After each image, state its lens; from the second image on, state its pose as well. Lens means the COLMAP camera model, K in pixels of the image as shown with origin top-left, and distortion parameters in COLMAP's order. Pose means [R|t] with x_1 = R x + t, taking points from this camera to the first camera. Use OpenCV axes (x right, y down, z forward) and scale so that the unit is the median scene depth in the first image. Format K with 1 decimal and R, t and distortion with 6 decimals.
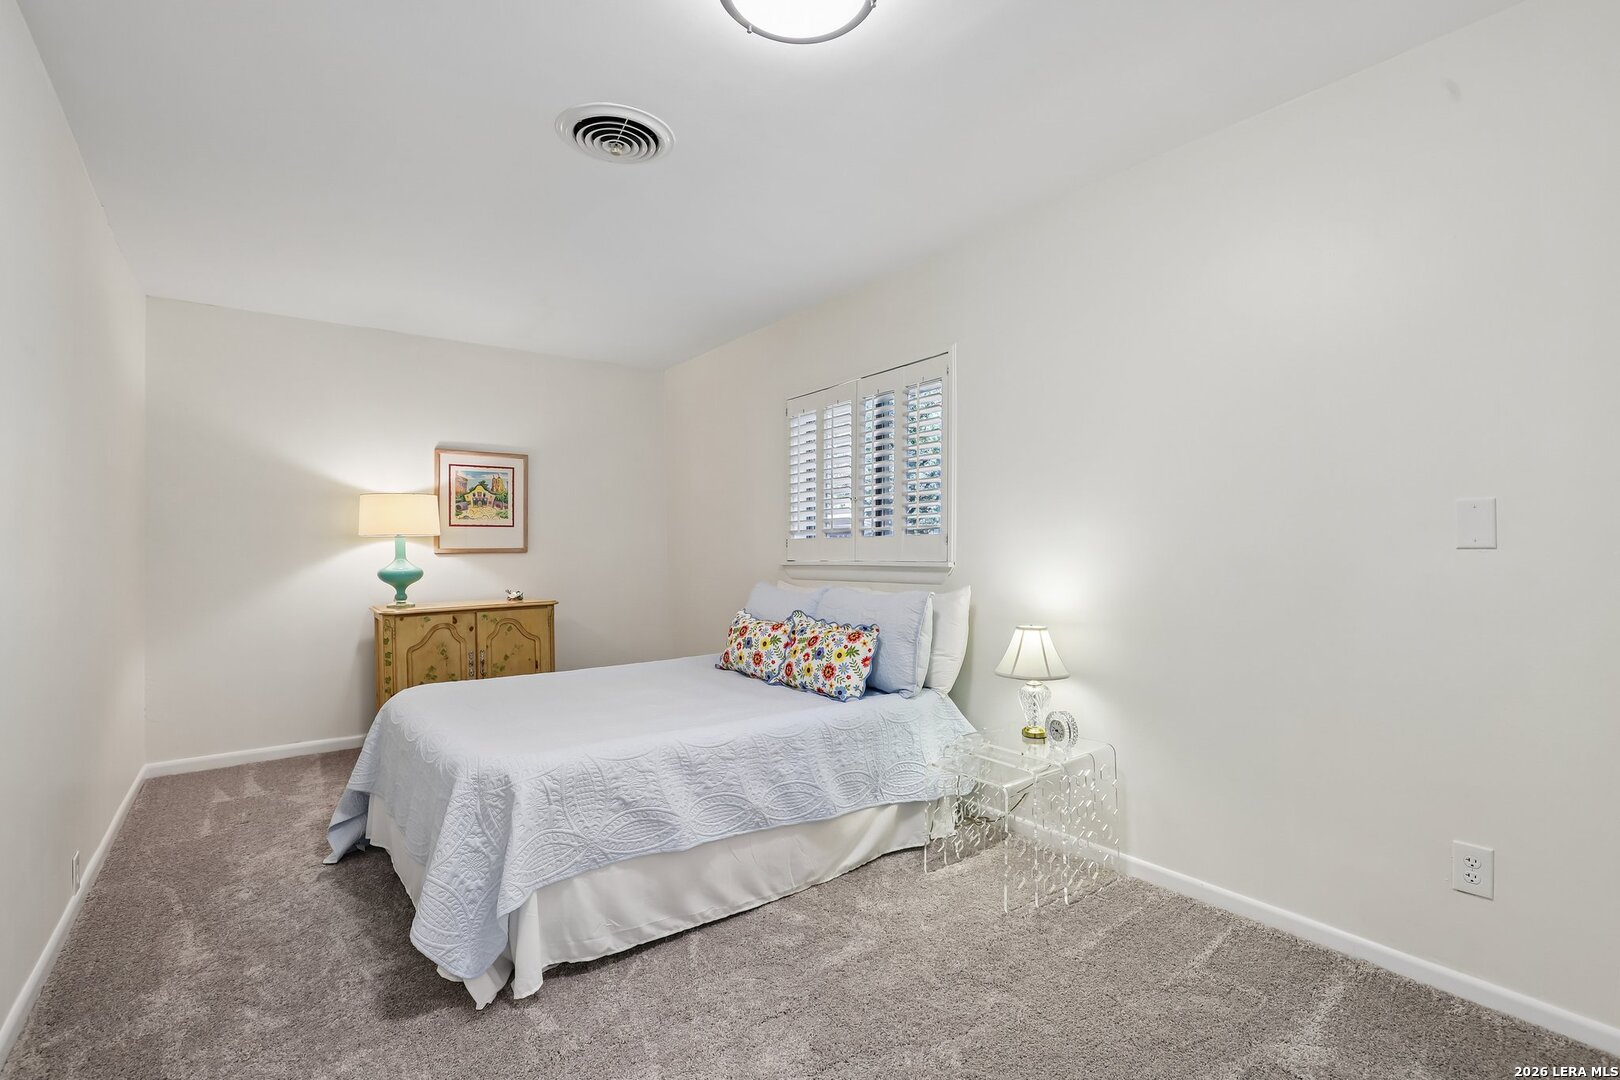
lens RADIAL K [[754.6, 0, 806.7], [0, 754.6, 543.2], [0, 0, 1]] dist [-0.031691, 0.005586]
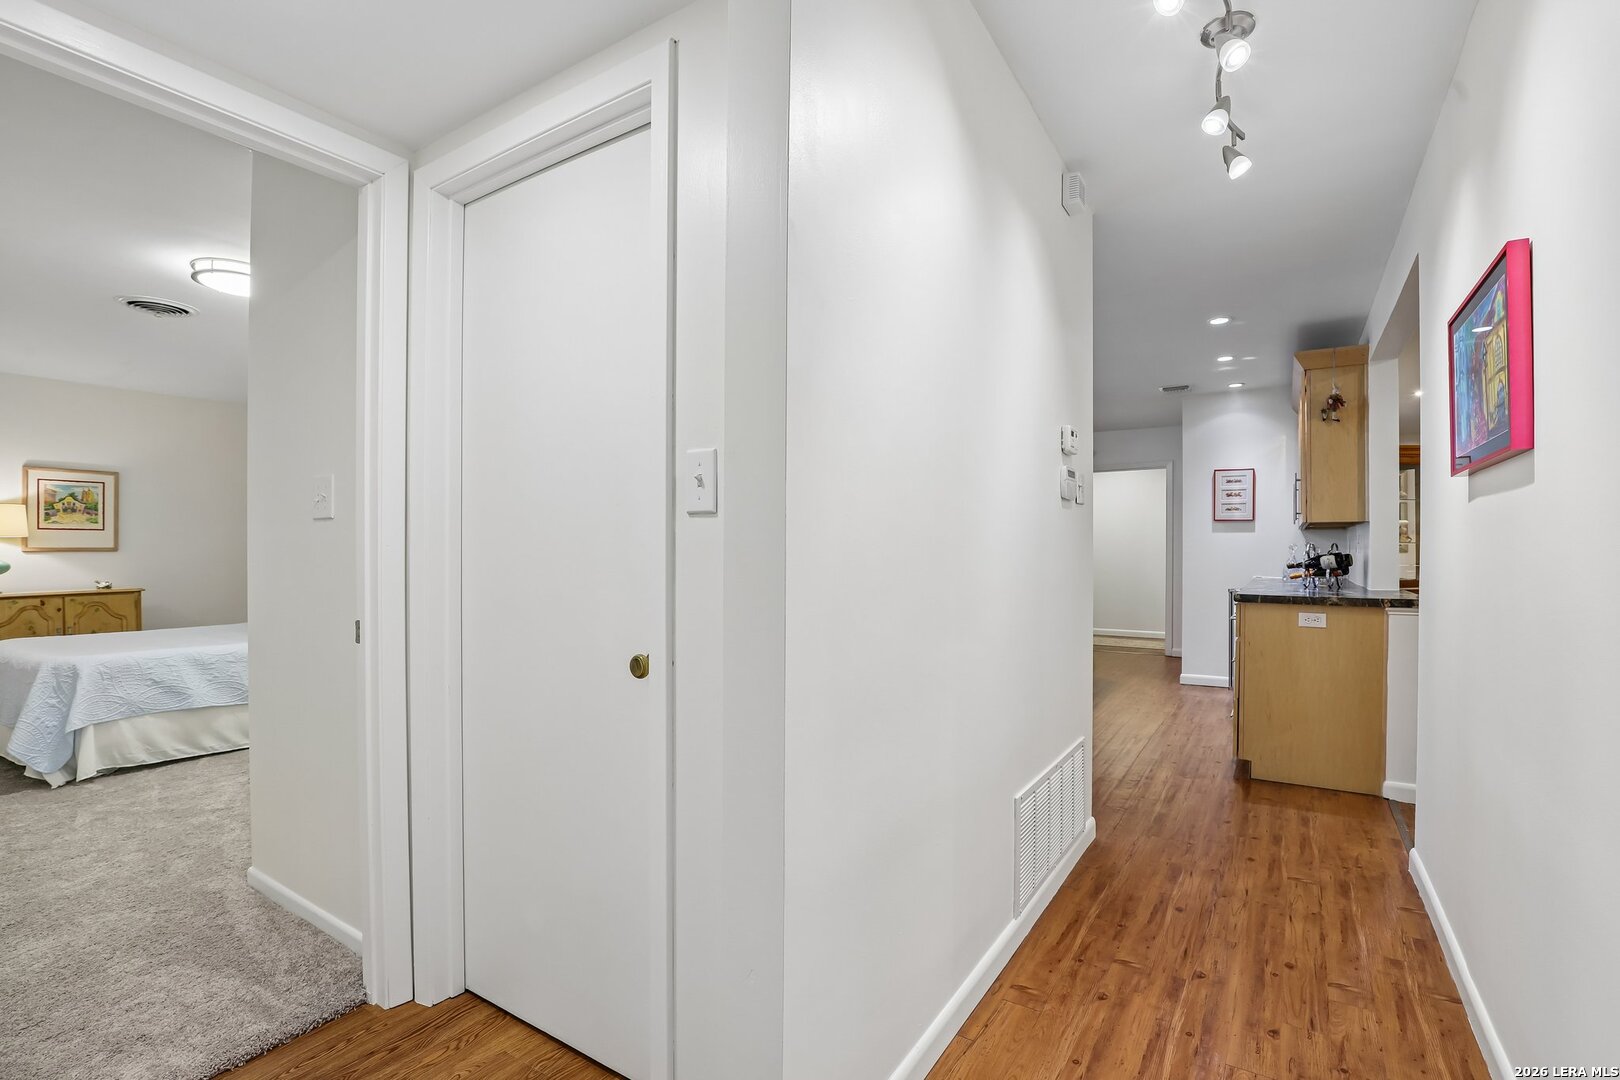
lens RADIAL K [[754.6, 0, 818.1], [0, 754.6, 548.9], [0, 0, 1]] dist [-0.031691, 0.005586]
pose [[0.932406, 0.003770, 0.361393, 0.308717], [-0.003420, 0.999993, -0.001610, 0.007733], [-0.361396, 0.000265, 0.932412, -0.637791]]
